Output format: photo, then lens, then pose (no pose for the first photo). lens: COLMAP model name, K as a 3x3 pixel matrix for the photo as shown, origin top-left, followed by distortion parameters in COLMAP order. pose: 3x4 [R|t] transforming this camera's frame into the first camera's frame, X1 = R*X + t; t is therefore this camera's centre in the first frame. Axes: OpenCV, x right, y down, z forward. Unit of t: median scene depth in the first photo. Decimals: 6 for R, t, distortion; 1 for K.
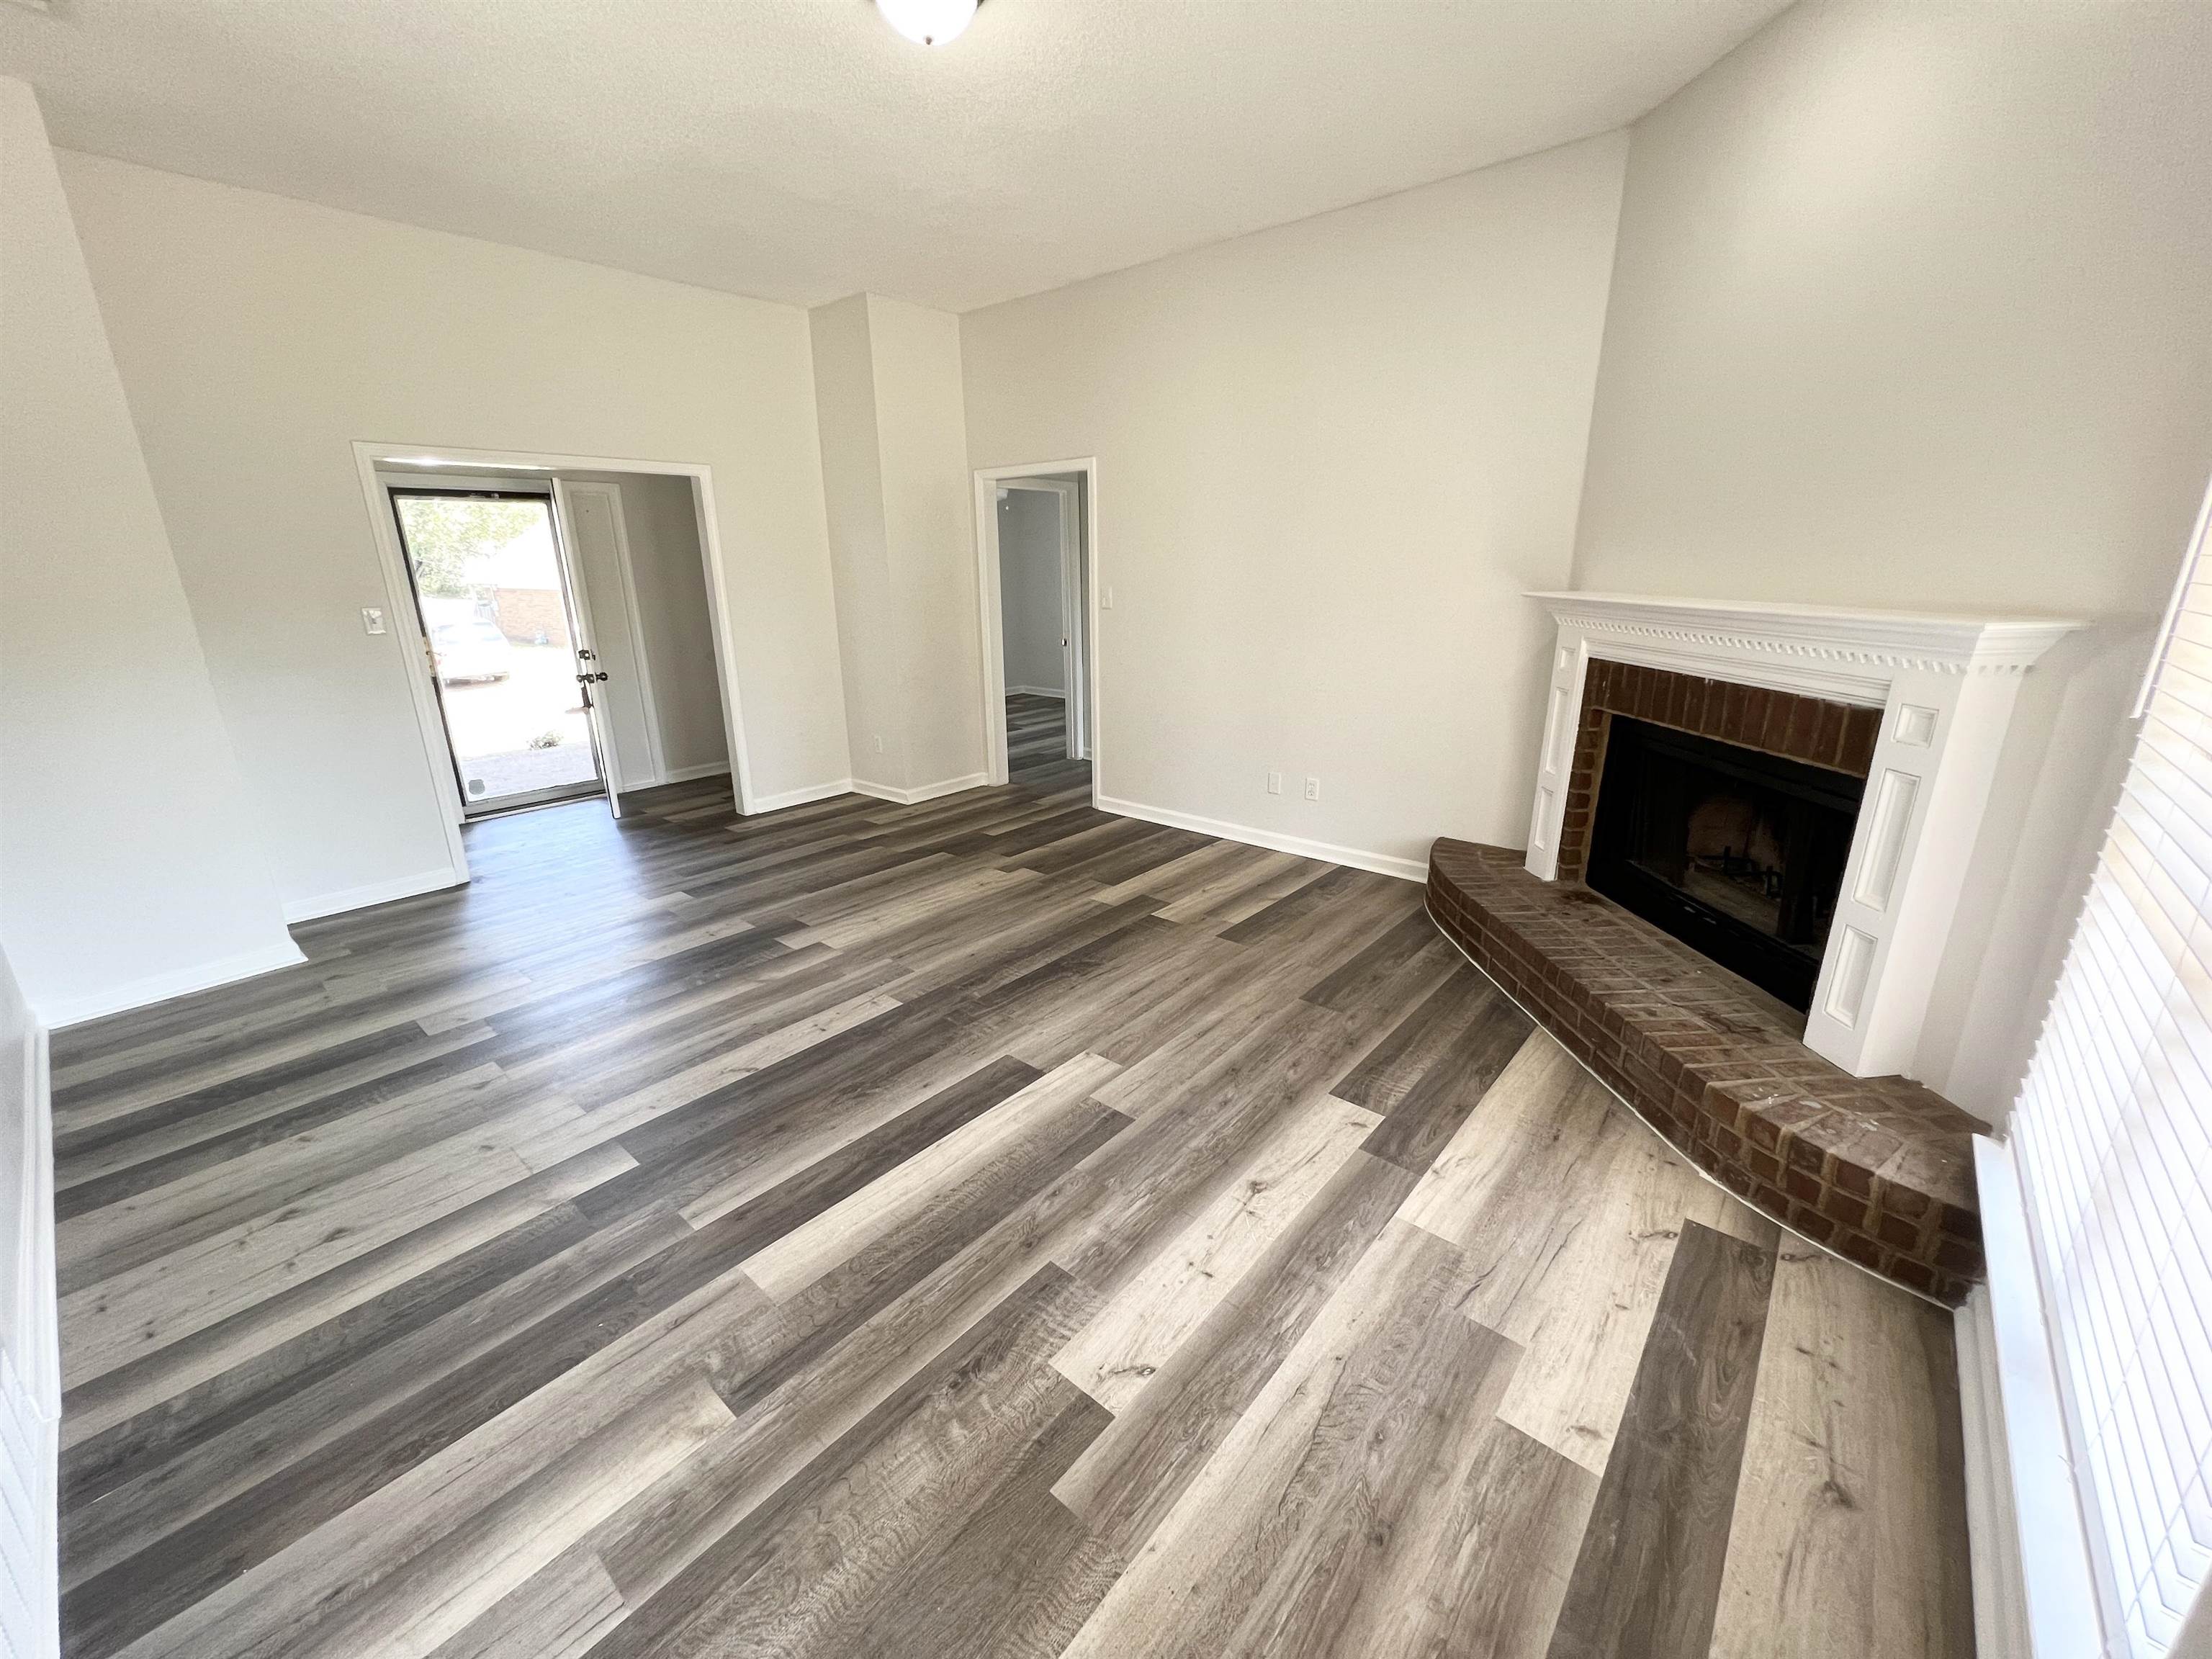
lens RADIAL K [[882.9, 0, 1088.4], [0, 882.9, 823.2], [0, 0, 1]] dist [-0.000489, 0.000467]
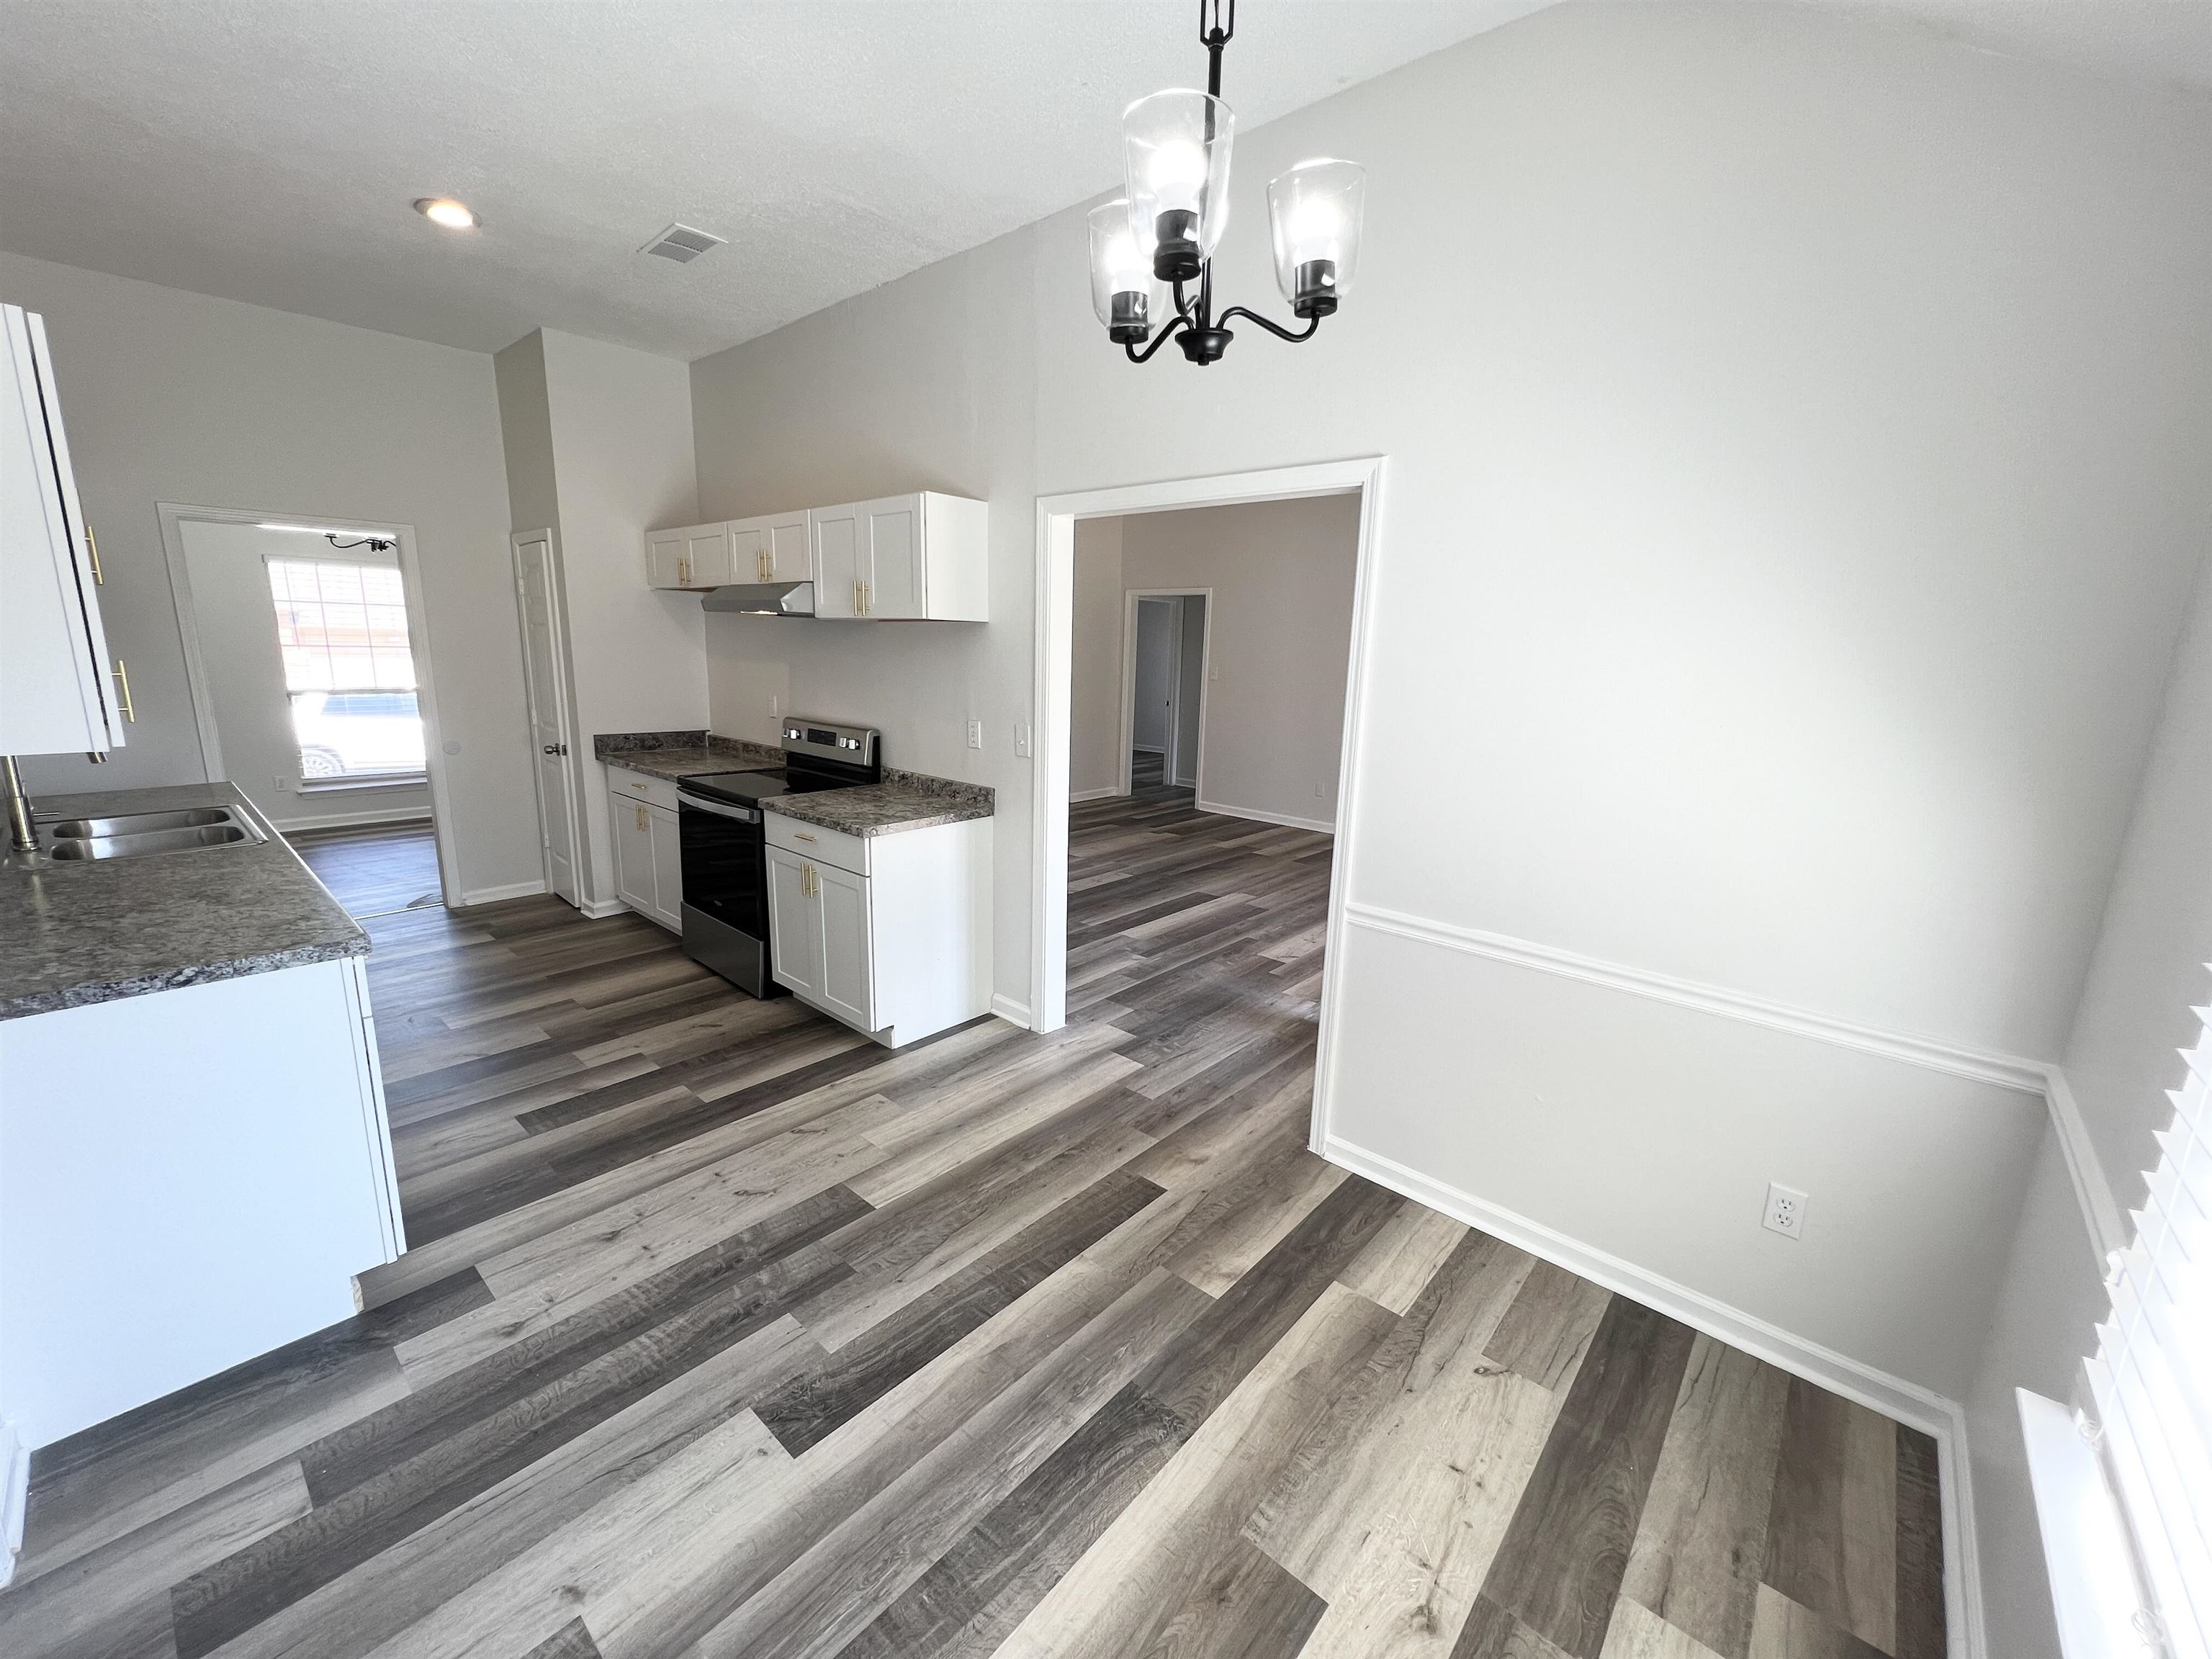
lens RADIAL K [[882.9, 0, 1096.0], [0, 882.9, 819.1], [0, 0, 1]] dist [-0.000489, 0.000467]
pose [[0.999482, 0.032107, 0.002016, -0.348698], [-0.031765, 0.994872, -0.096023, 0.313800], [-0.005089, 0.095909, 0.995377, -1.048611]]
